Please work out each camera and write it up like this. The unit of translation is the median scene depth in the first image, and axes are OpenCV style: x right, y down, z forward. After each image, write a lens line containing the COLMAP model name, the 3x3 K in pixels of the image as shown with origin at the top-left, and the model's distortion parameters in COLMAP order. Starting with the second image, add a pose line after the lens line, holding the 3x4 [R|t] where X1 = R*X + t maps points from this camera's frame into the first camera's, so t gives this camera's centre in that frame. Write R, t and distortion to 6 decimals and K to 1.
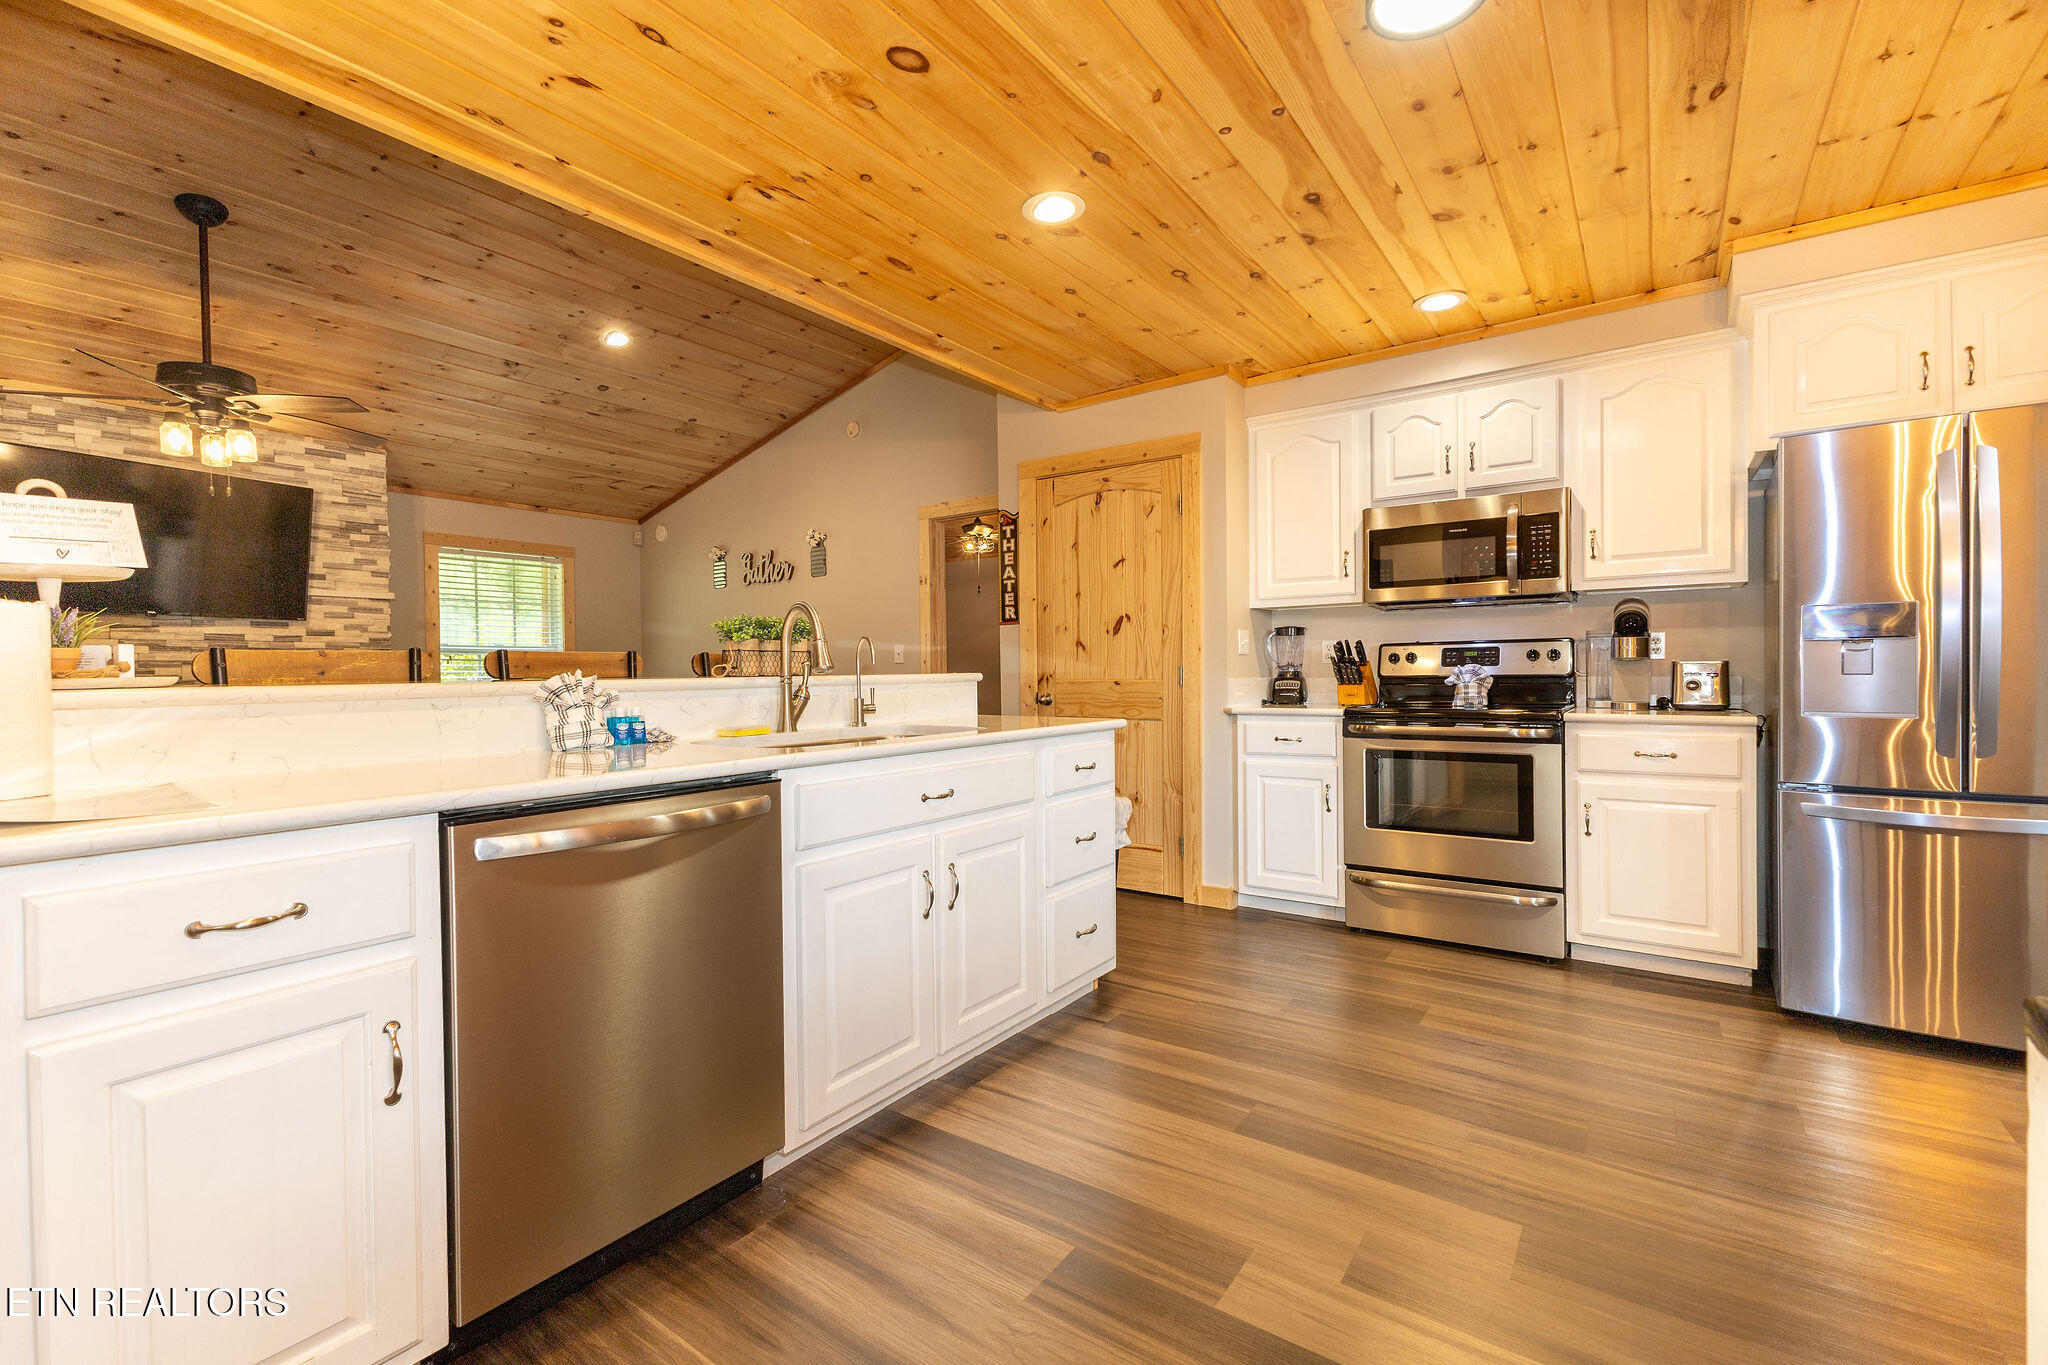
lens RADIAL K [[883.0, 0, 1020.0], [0, 883.0, 678.6], [0, 0, 1]] dist [0.009958, -0.001694]
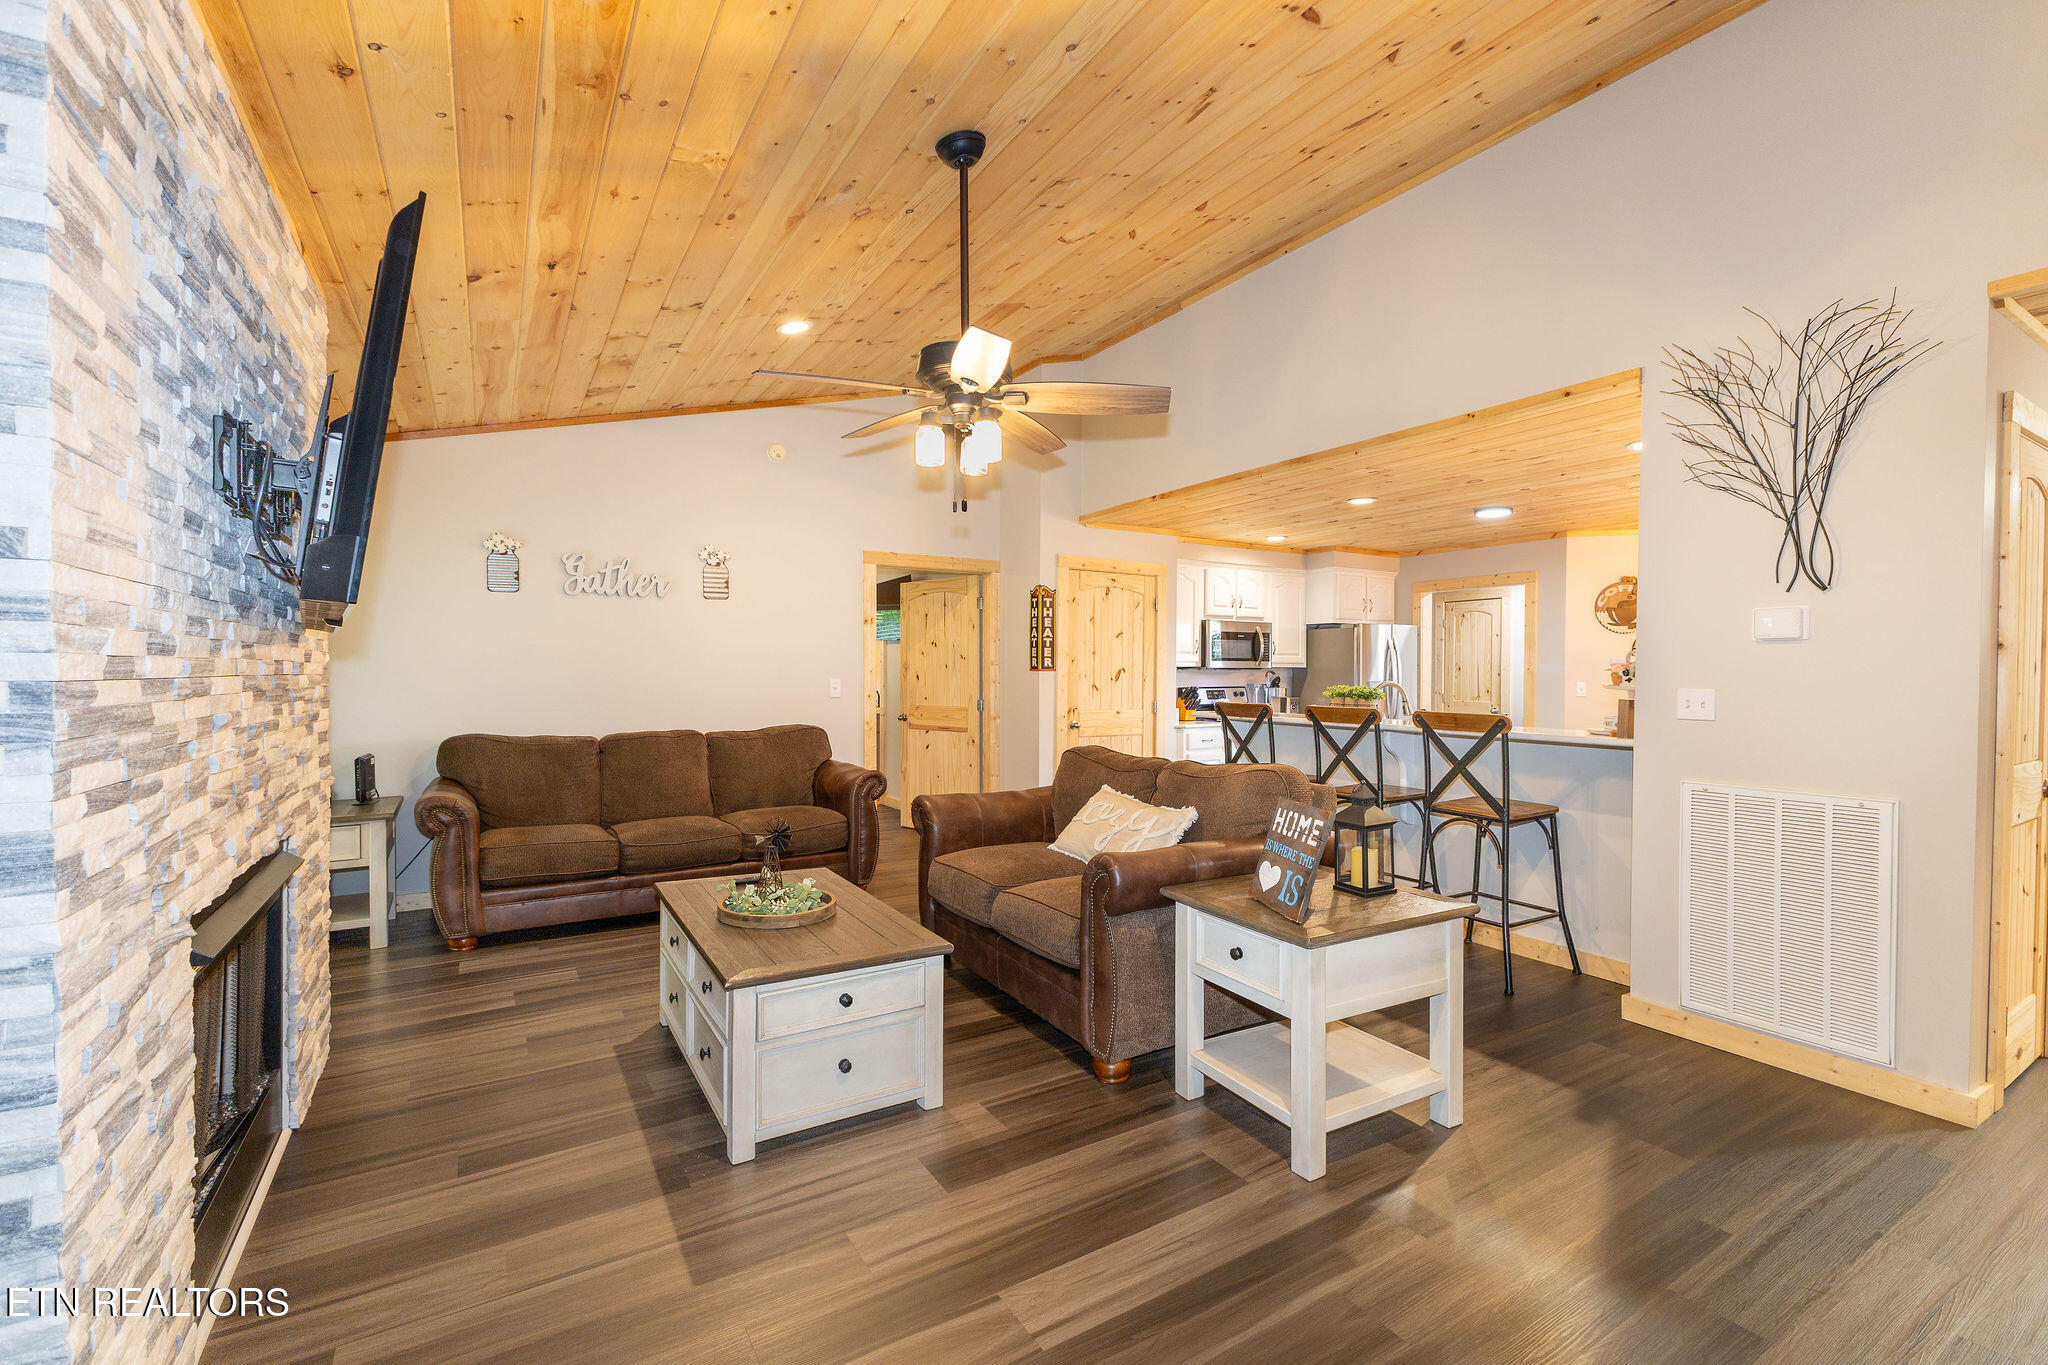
lens RADIAL K [[883.0, 0, 1029.5], [0, 883.0, 674.3], [0, 0, 1]] dist [0.009958, -0.001694]
pose [[0.381605, 0.008629, 0.924285, -1.587053], [0.000946, 0.999952, -0.009726, -0.053443], [-0.924325, 0.004586, 0.381579, 0.633778]]
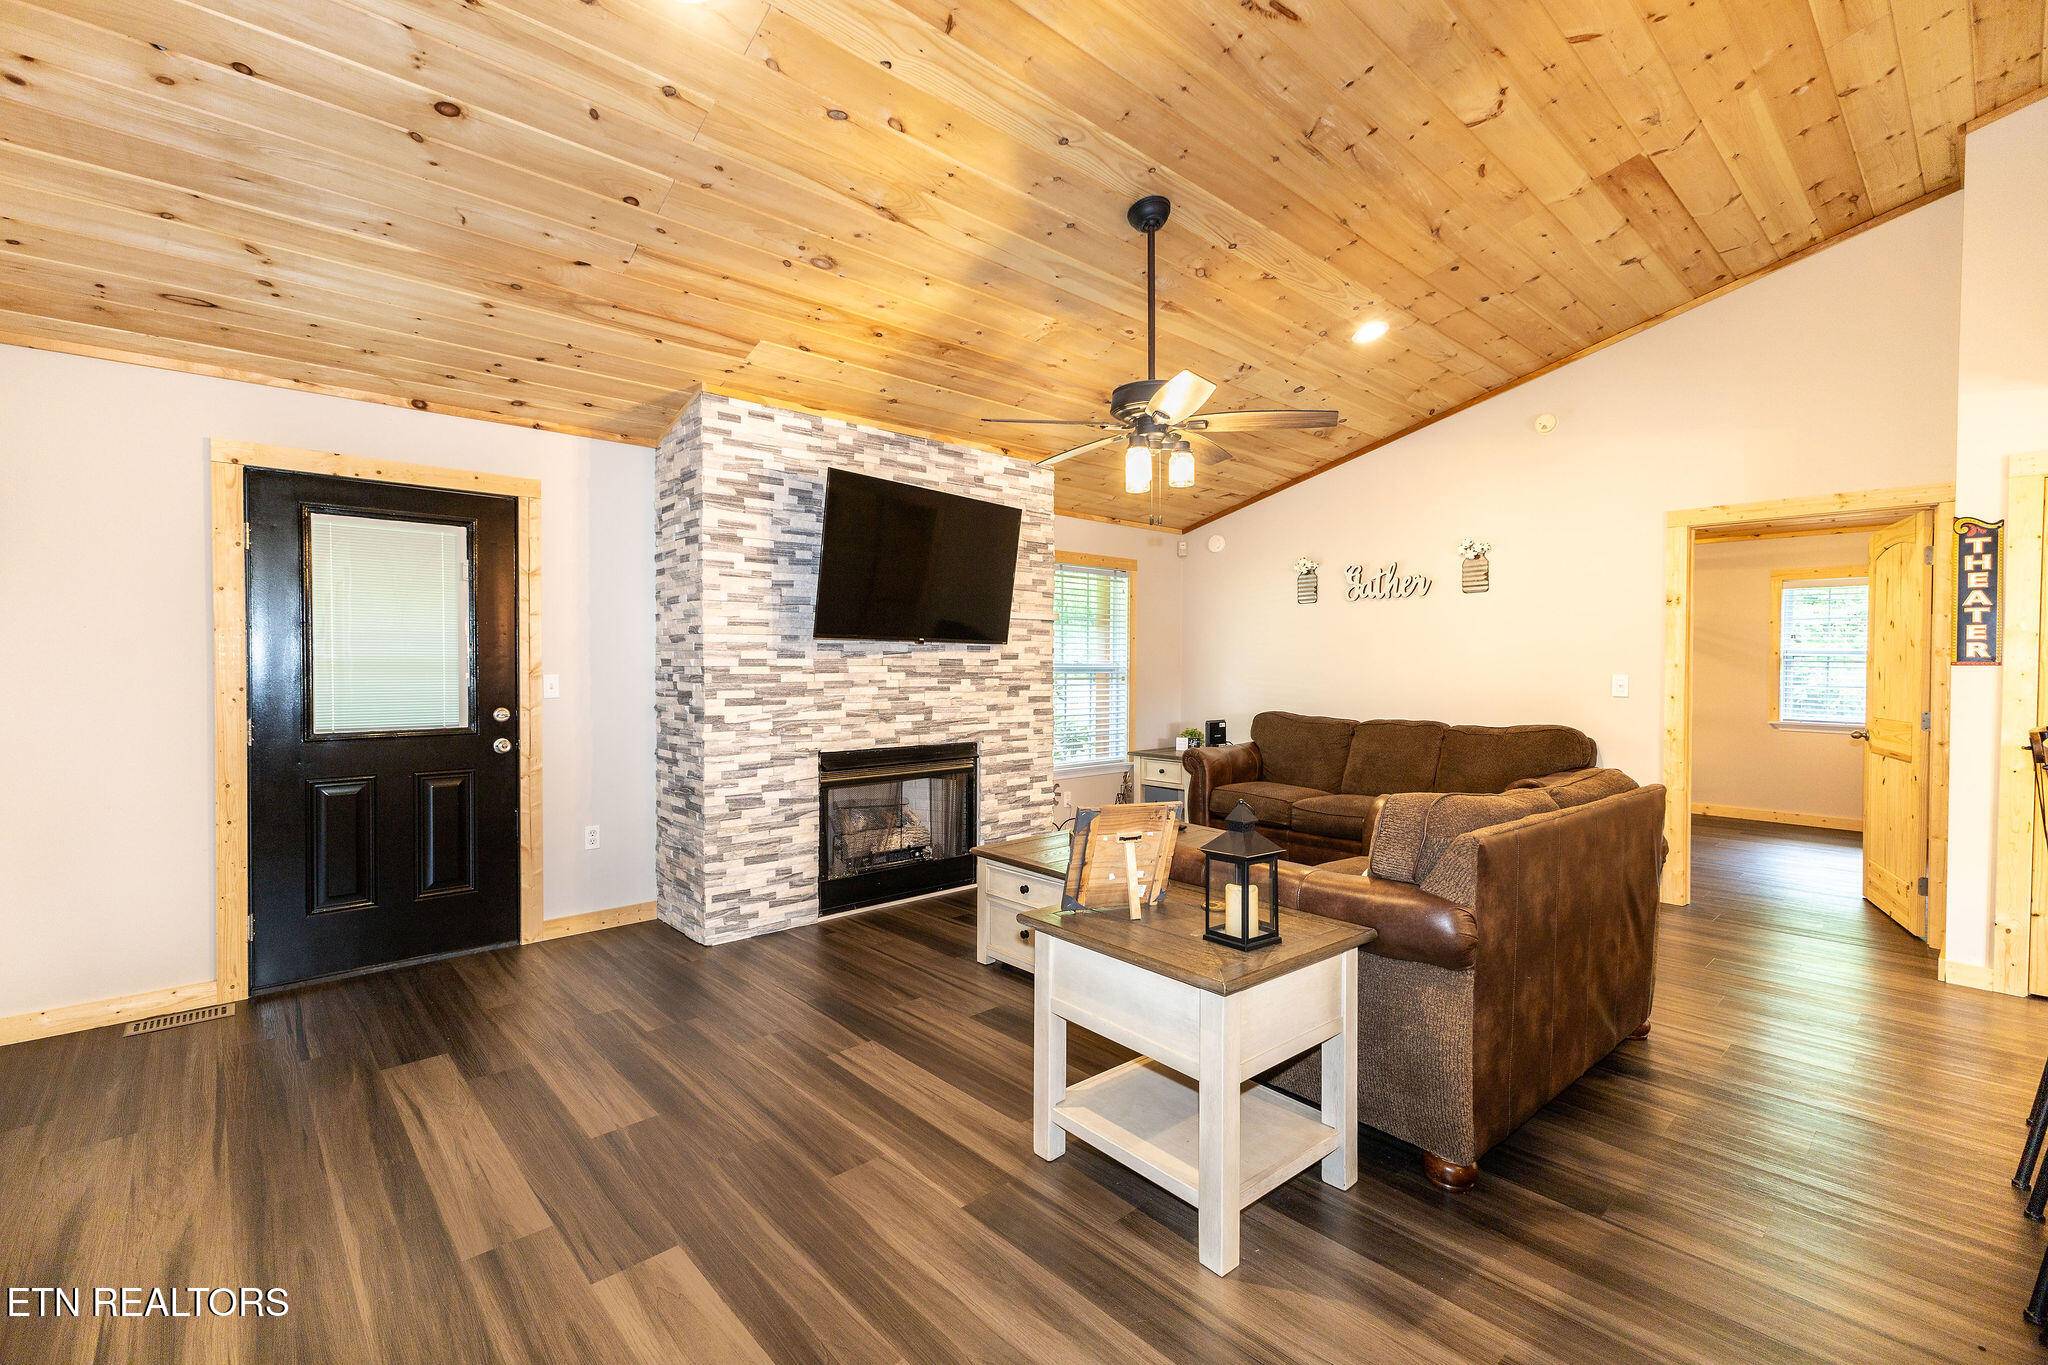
lens RADIAL K [[883.0, 0, 1016.0], [0, 883.0, 681.6], [0, 0, 1]] dist [0.009958, -0.001694]
pose [[0.977804, 0.019208, -0.208640, -0.835380], [-0.016535, 0.999757, 0.014550, -0.055134], [0.208869, -0.010777, 0.977884, 0.074616]]
